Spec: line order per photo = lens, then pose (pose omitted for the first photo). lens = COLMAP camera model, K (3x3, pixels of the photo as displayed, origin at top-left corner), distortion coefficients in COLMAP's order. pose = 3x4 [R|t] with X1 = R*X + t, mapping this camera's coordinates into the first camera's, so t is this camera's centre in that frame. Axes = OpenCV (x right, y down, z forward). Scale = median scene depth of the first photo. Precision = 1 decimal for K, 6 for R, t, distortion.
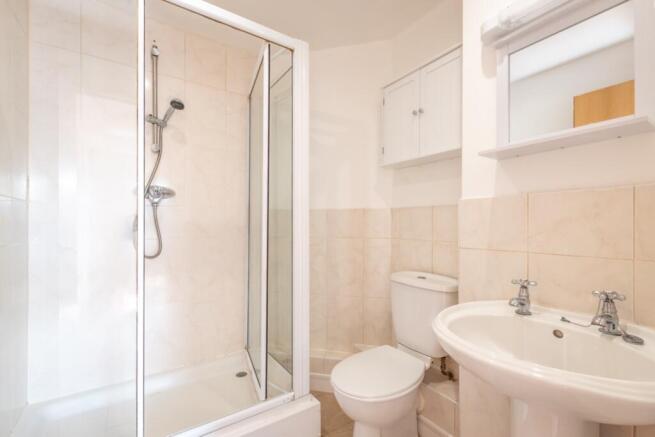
lens RADIAL K [[282.9, 0, 326.6], [0, 282.9, 218.5], [0, 0, 1]] dist [0.012104, -0.003034]
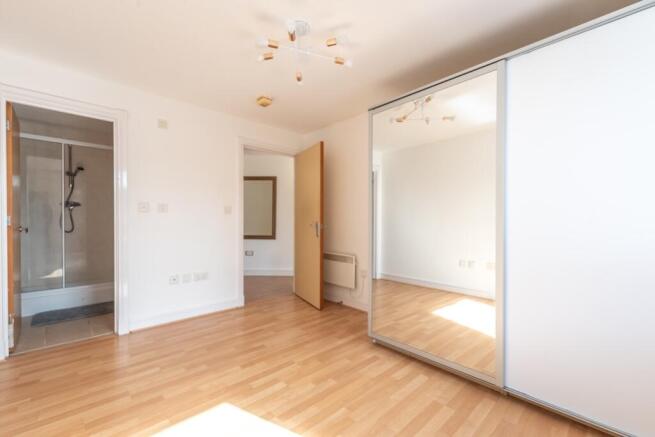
lens RADIAL K [[282.9, 0, 327.9], [0, 282.9, 222.4], [0, 0, 1]] dist [0.012104, -0.003034]
pose [[0.985416, -0.008201, 0.169967, 1.052600], [0.007369, 0.999958, 0.005524, 0.054023], [-0.170005, -0.004191, 0.985434, -1.625964]]
